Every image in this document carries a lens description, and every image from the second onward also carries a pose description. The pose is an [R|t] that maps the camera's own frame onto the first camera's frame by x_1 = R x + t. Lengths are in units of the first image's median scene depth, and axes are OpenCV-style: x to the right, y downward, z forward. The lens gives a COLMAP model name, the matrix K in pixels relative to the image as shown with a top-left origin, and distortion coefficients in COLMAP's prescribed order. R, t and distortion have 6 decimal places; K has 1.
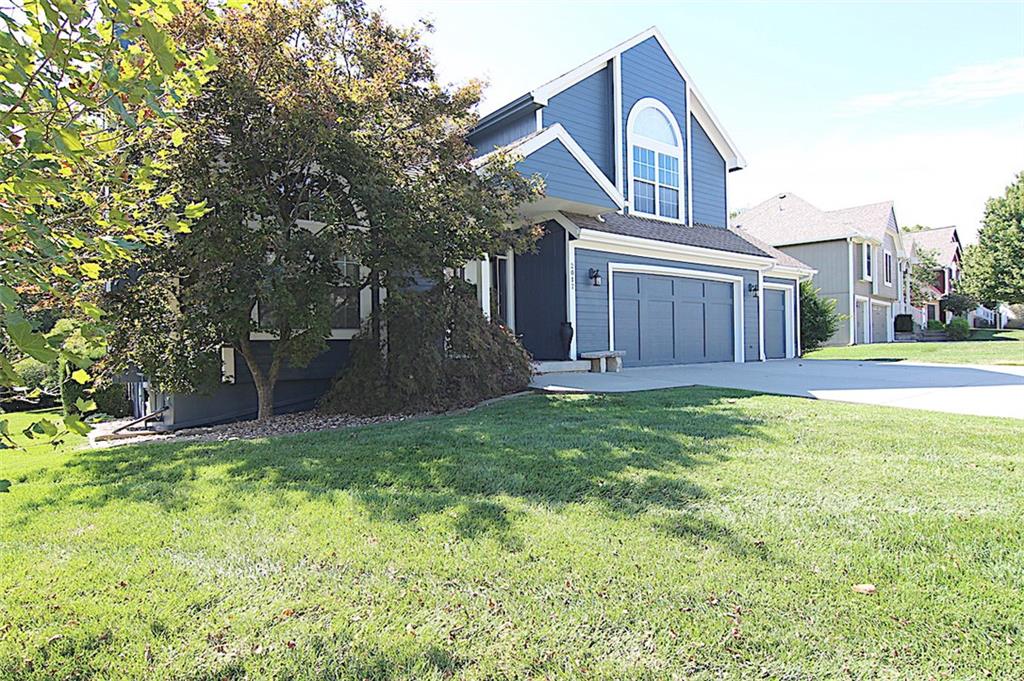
lens RADIAL K [[584.6, 0, 519.7], [0, 584.6, 347.3], [0, 0, 1]] dist [0.003767, -0.017714]
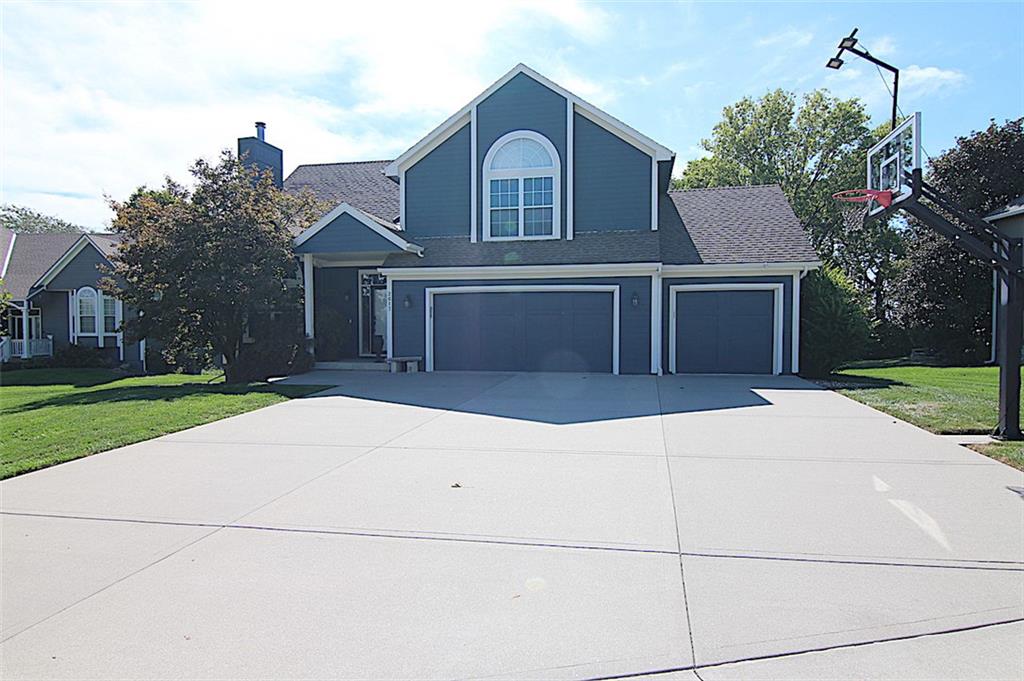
lens RADIAL K [[584.6, 0, 519.7], [0, 584.6, 347.3], [0, 0, 1]] dist [0.003767, -0.017714]
pose [[0.645576, 0.041985, -0.762541, 1.091673], [-0.014027, 0.998971, 0.043127, -0.062873], [0.763567, -0.017145, 0.645501, 0.279061]]
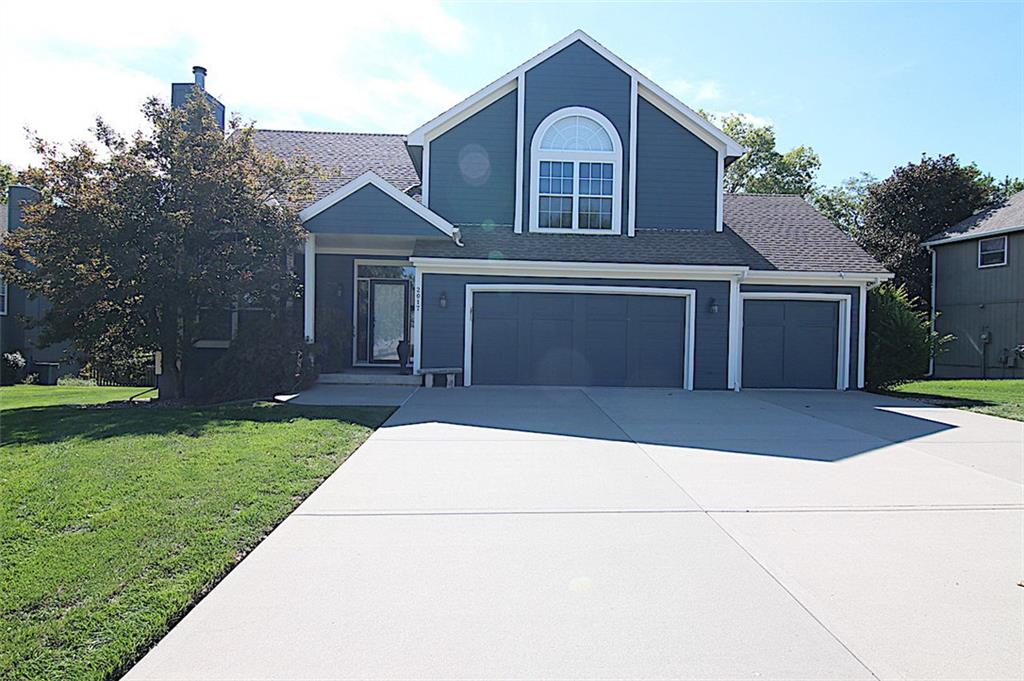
lens RADIAL K [[584.6, 0, 519.7], [0, 584.6, 347.3], [0, 0, 1]] dist [0.003767, -0.017714]
pose [[0.809842, 0.043426, -0.585039, 0.731939], [-0.036512, 0.999054, 0.023615, -0.051477], [0.585511, 0.002236, 0.810661, 0.173069]]
